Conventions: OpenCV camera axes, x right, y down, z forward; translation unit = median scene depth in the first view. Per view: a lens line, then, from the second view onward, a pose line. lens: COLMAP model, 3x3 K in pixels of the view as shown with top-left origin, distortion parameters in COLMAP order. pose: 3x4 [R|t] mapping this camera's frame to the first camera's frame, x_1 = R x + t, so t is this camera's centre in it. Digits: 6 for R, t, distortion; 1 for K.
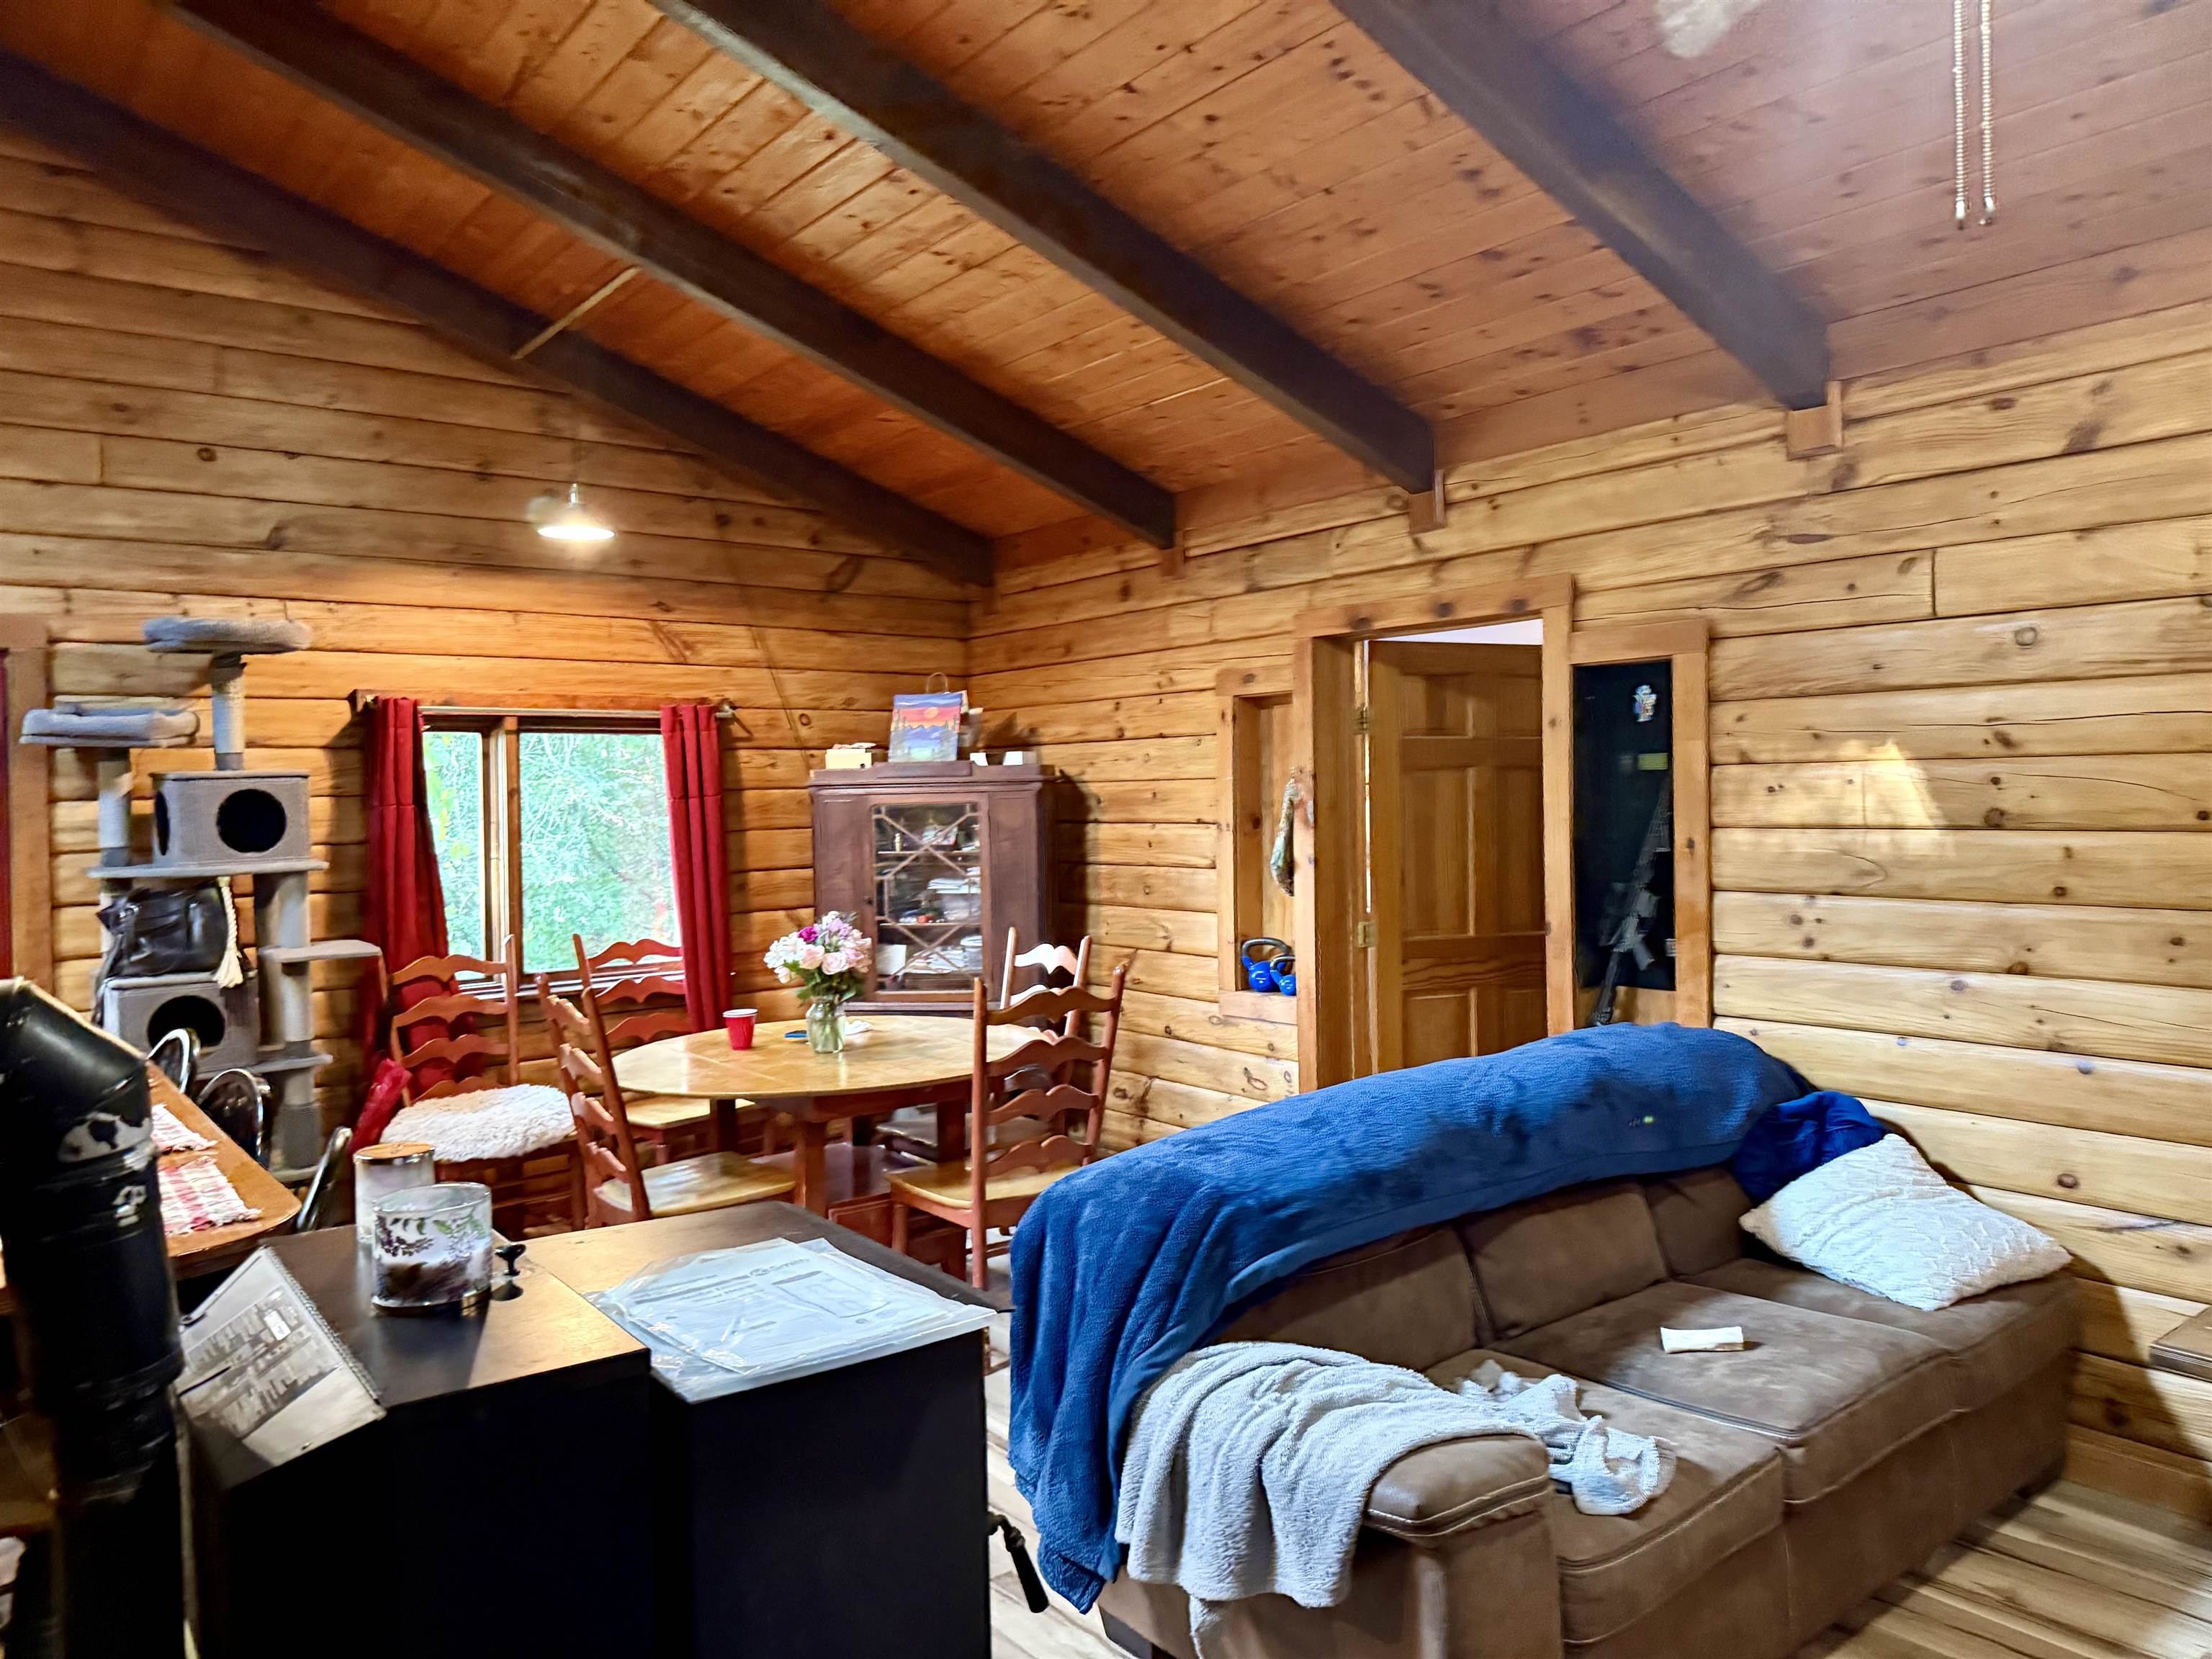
lens RADIAL K [[1552.2, 0, 1105.3], [0, 1552.2, 825.9], [0, 0, 1]] dist [-0.003040, -0.000768]
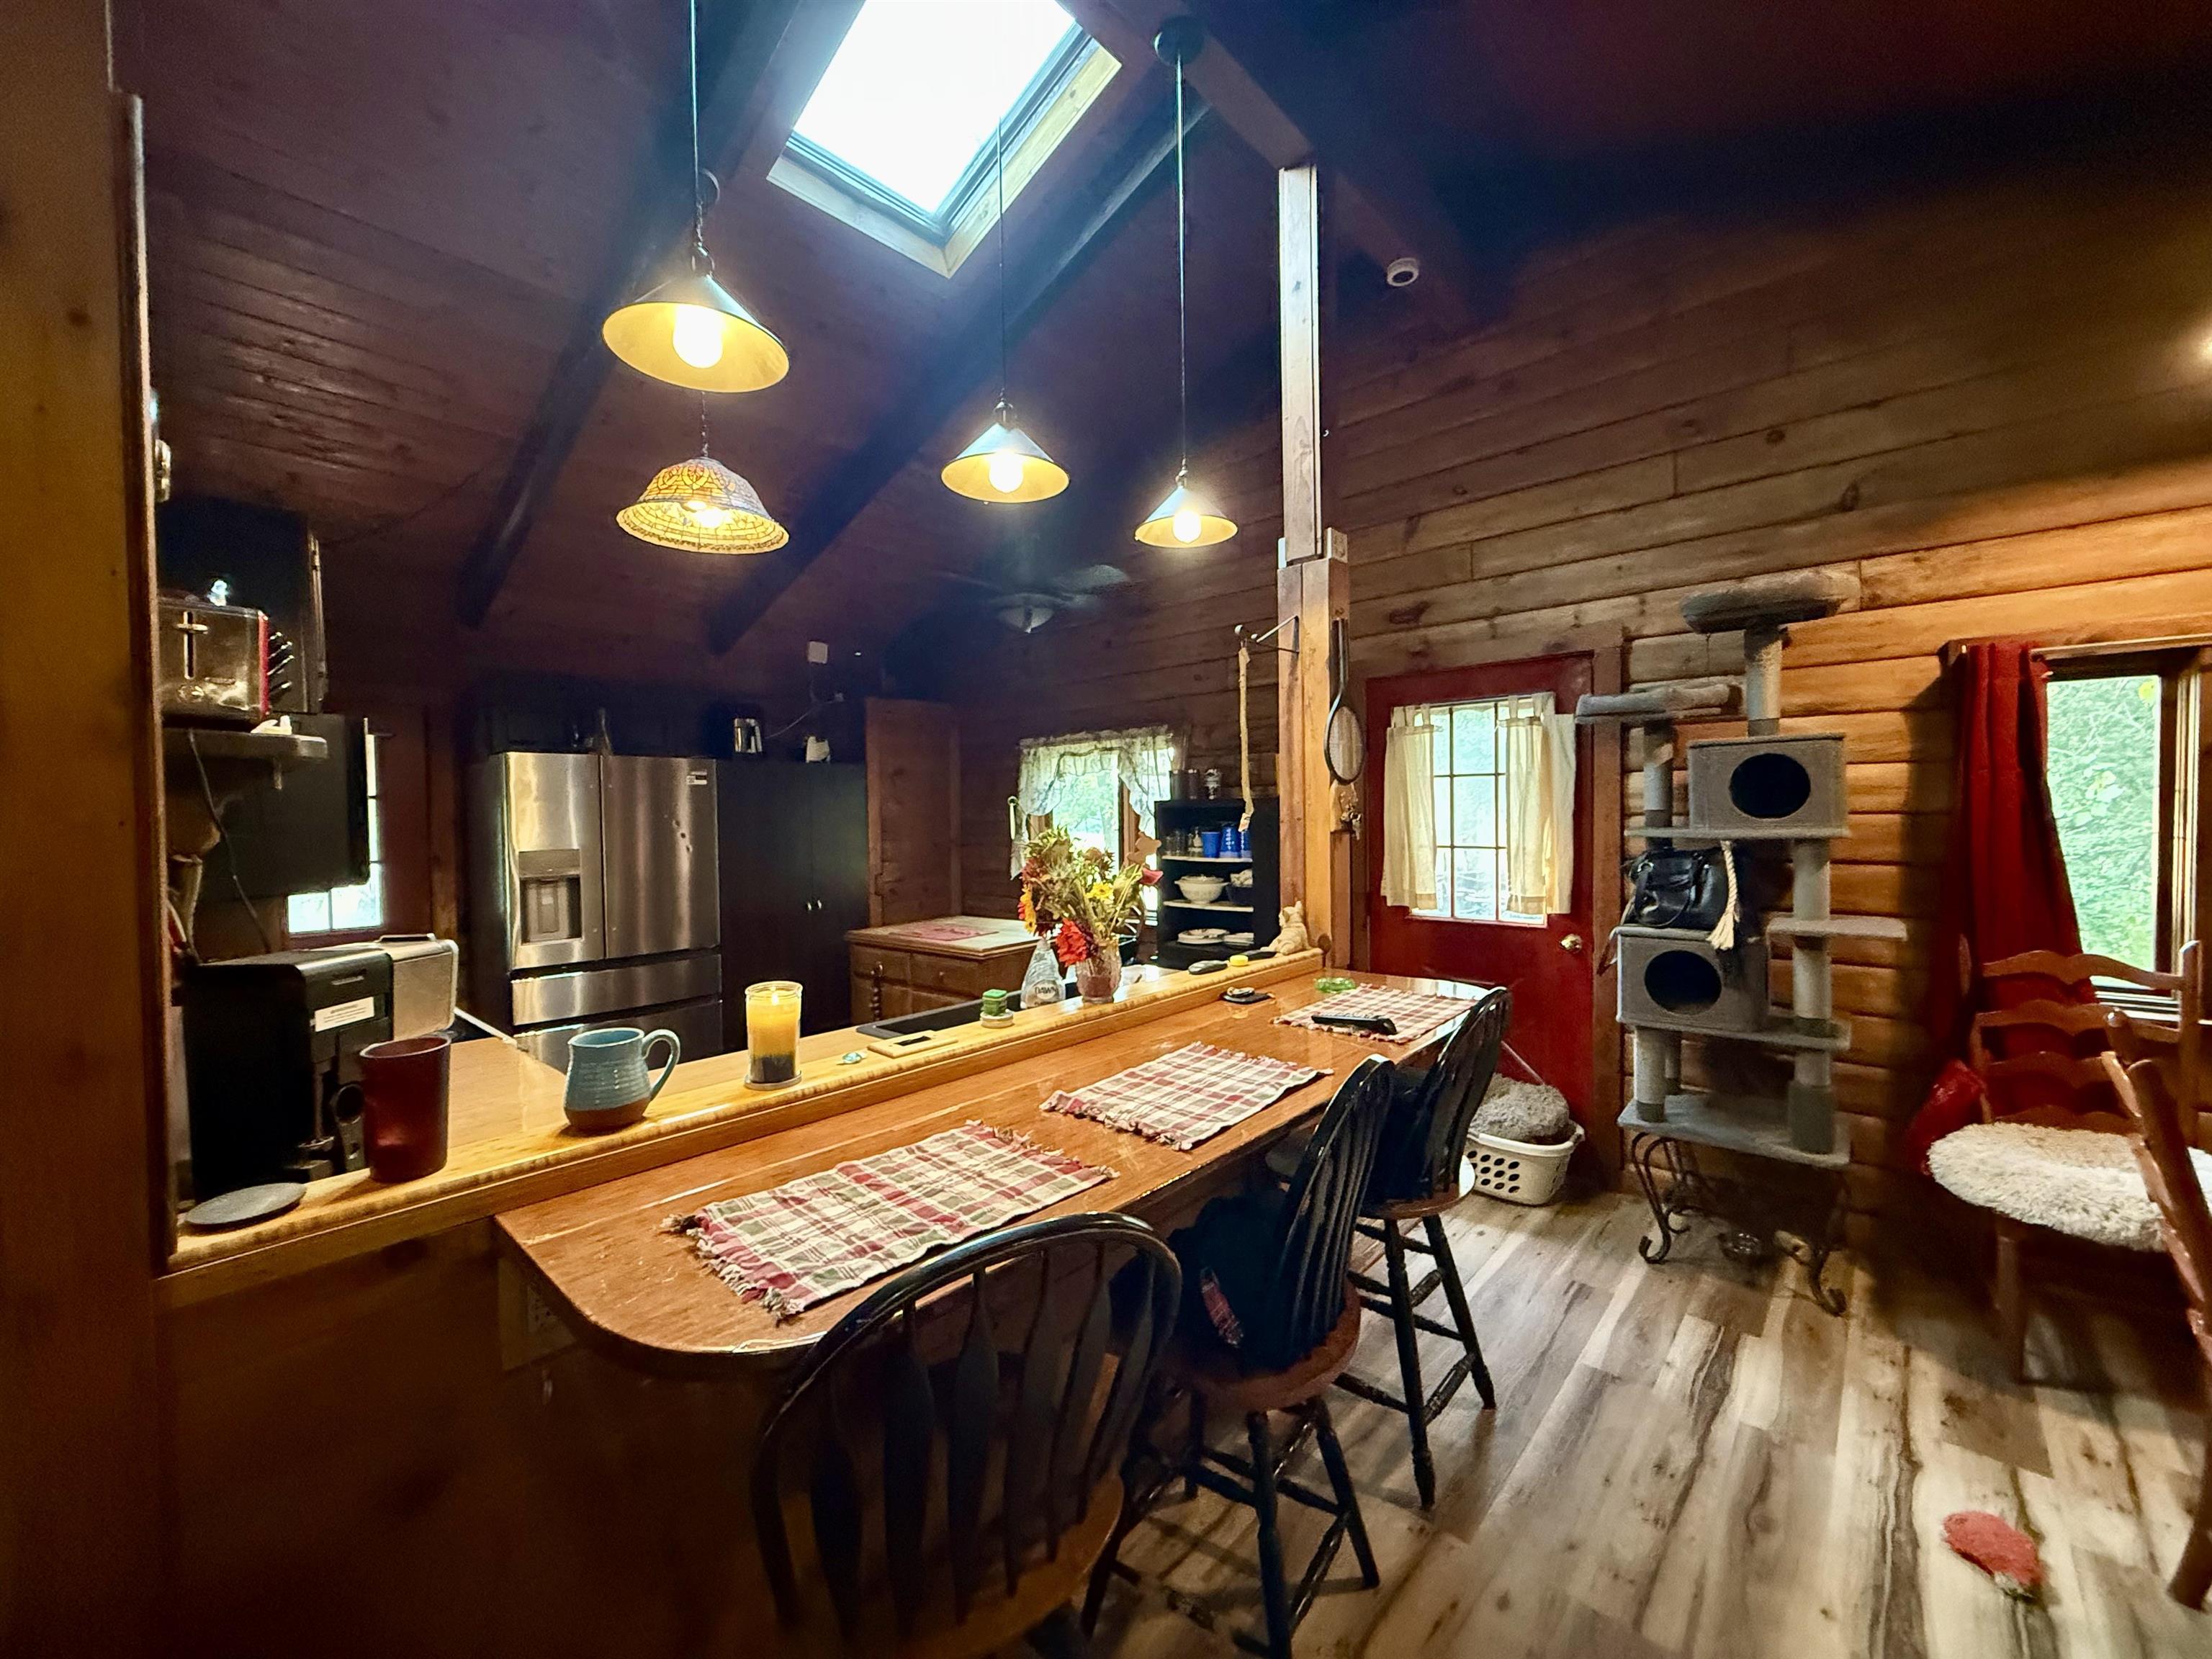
lens RADIAL K [[880.0, 0, 1104.0], [0, 880.0, 825.3], [0, 0, 1]] dist [0.000306, 0.000083]
pose [[0.167885, 0.036368, -0.985136, -0.061810], [-0.010825, 0.999327, 0.035047, 0.006055], [0.985747, 0.004781, 0.168165, 0.454561]]
